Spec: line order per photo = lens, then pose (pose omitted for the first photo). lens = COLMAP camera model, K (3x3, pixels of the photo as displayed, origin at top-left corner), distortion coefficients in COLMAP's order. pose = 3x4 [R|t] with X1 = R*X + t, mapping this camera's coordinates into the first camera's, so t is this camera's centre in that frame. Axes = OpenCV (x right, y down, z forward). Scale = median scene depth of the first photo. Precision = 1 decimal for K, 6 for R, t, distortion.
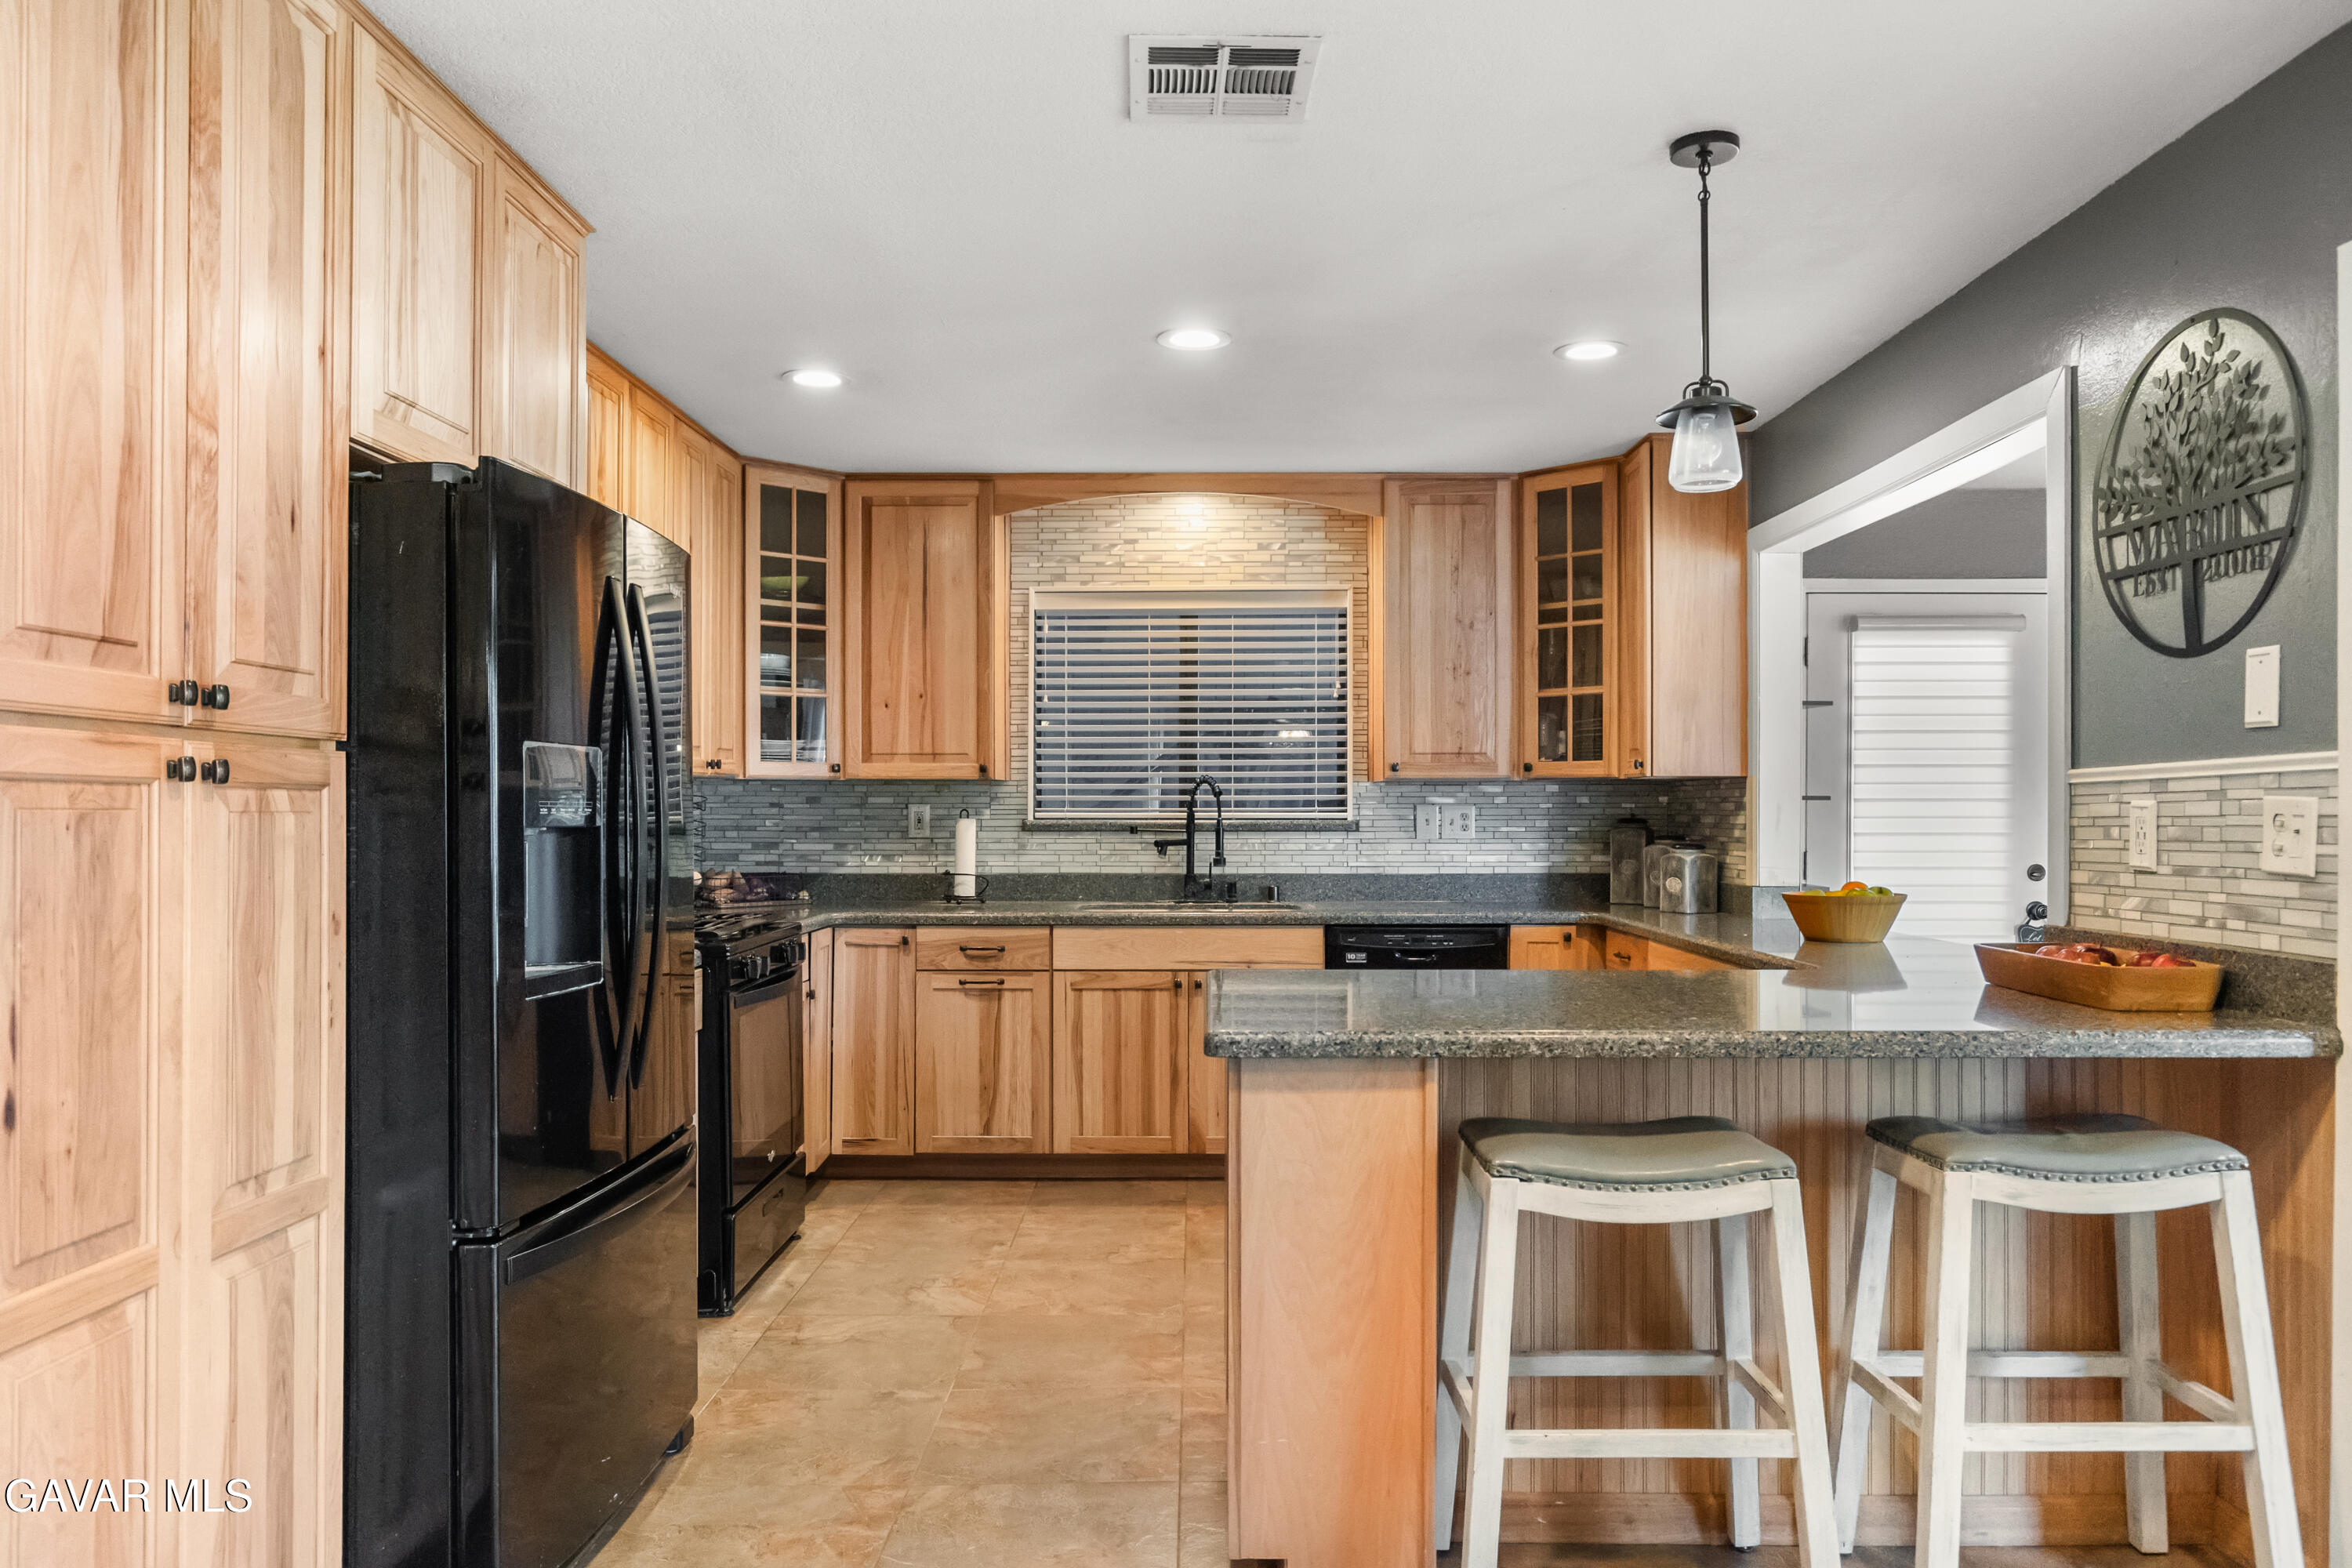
lens RADIAL K [[1619.7, 0, 1179.9], [0, 1619.7, 807.5], [0, 0, 1]] dist [-0.009573, -0.001367]
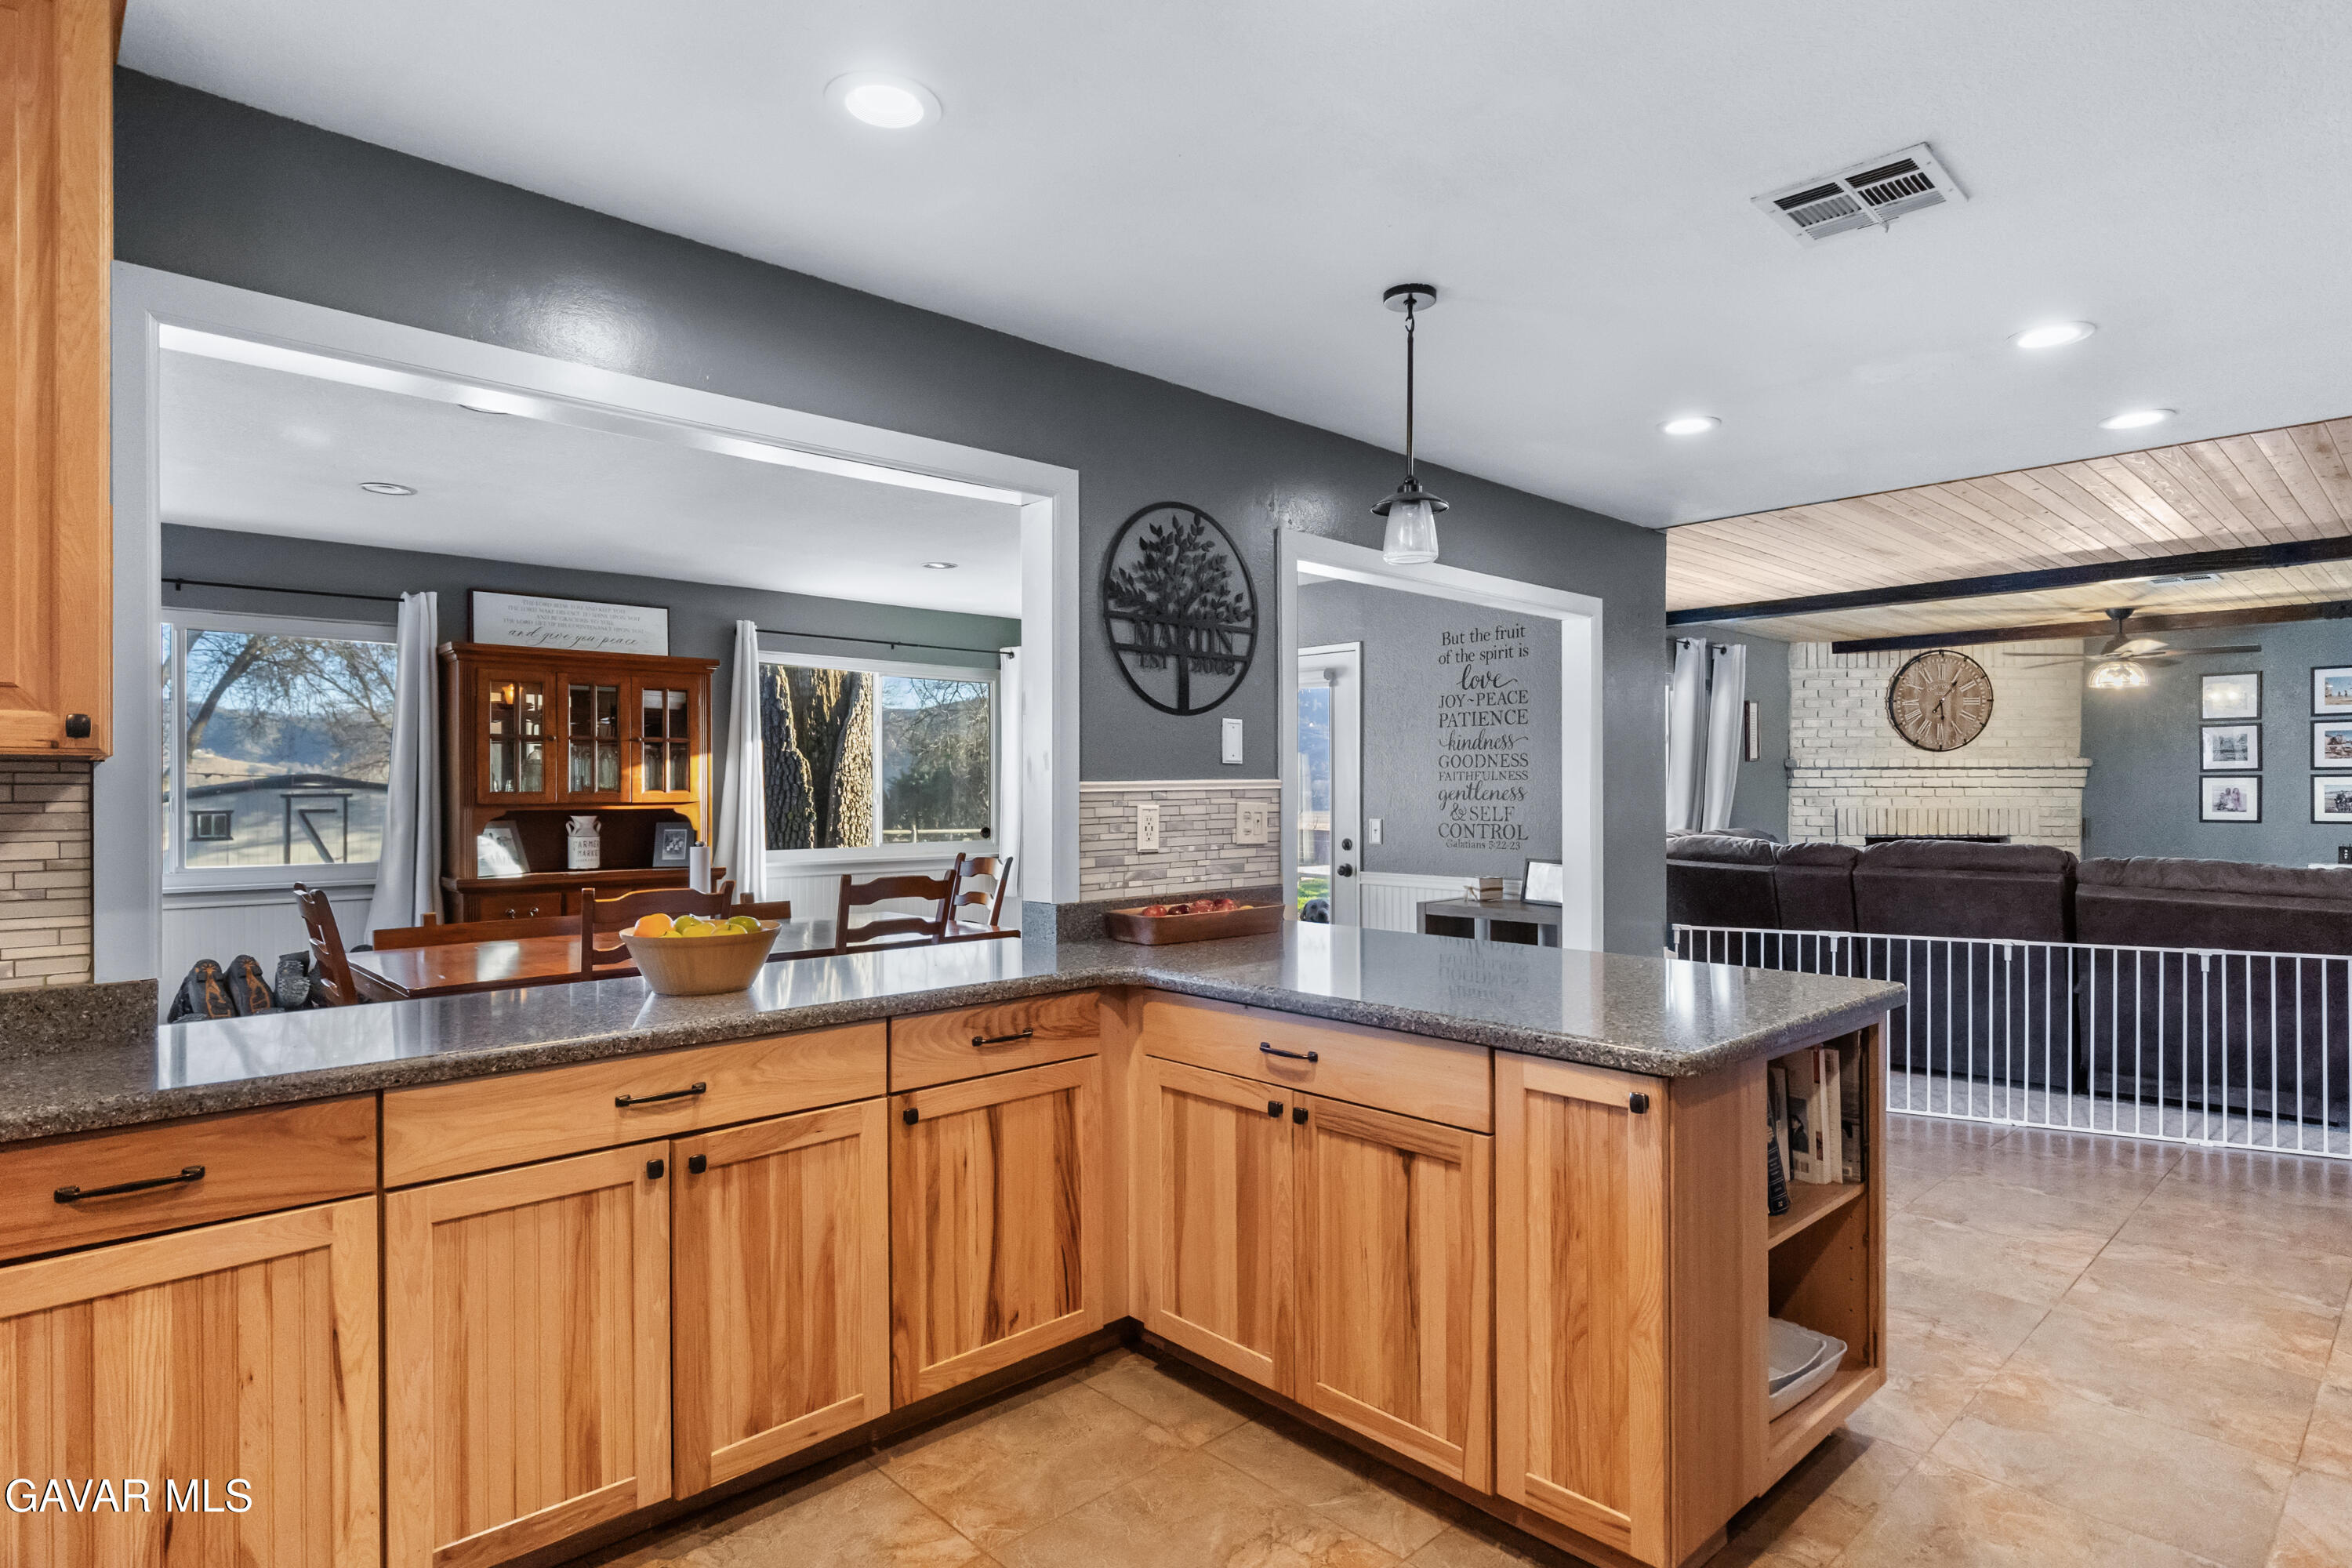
lens RADIAL K [[1254.0, 0, 1170.1], [0, 1254.0, 792.6], [0, 0, 1]] dist [0.002972, 0.000552]
pose [[-0.695798, -0.001645, 0.718235, -0.139276], [-0.000766, 0.999999, 0.001548, -0.009830], [-0.718237, 0.000526, -0.695798, 1.001328]]
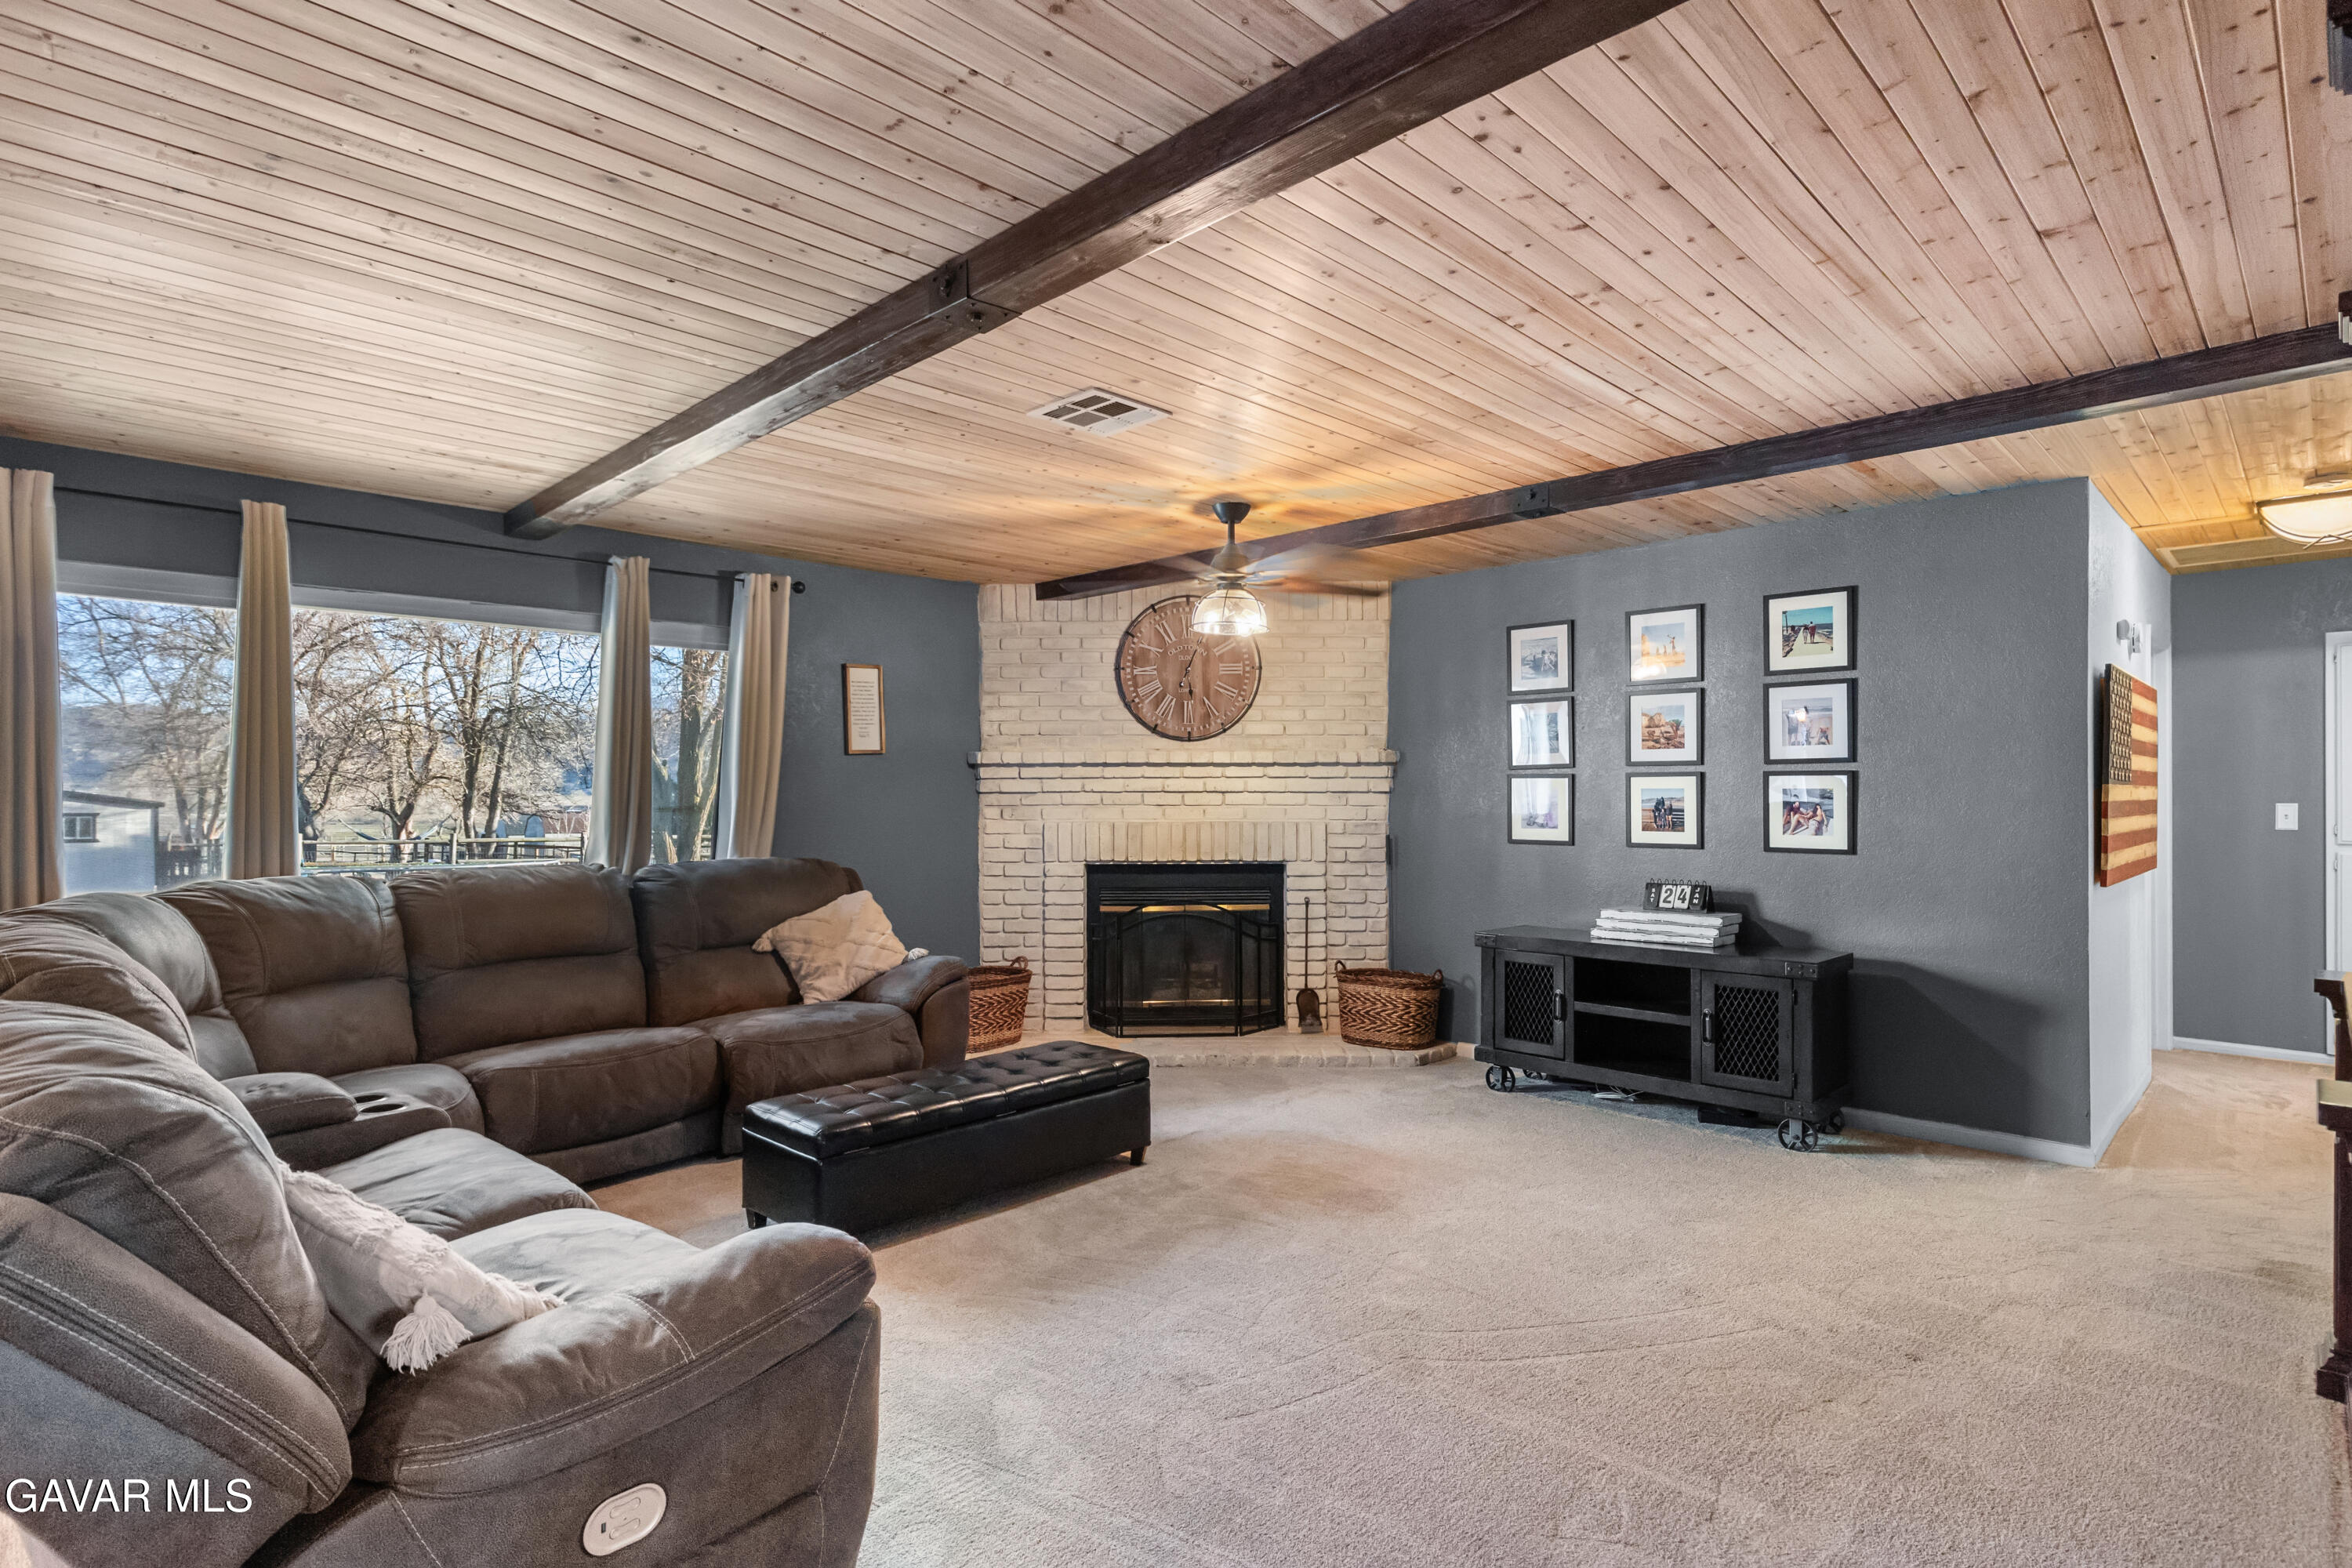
lens RADIAL K [[1181.5, 0, 1173.3], [0, 1181.5, 785.5], [0, 0, 1]] dist [0.004122, 0.000384]
pose [[-0.719393, 0.003896, 0.694592, -0.417121], [0.001740, 0.999991, -0.003807, -0.017664], [-0.694601, -0.001530, -0.719394, -0.163742]]
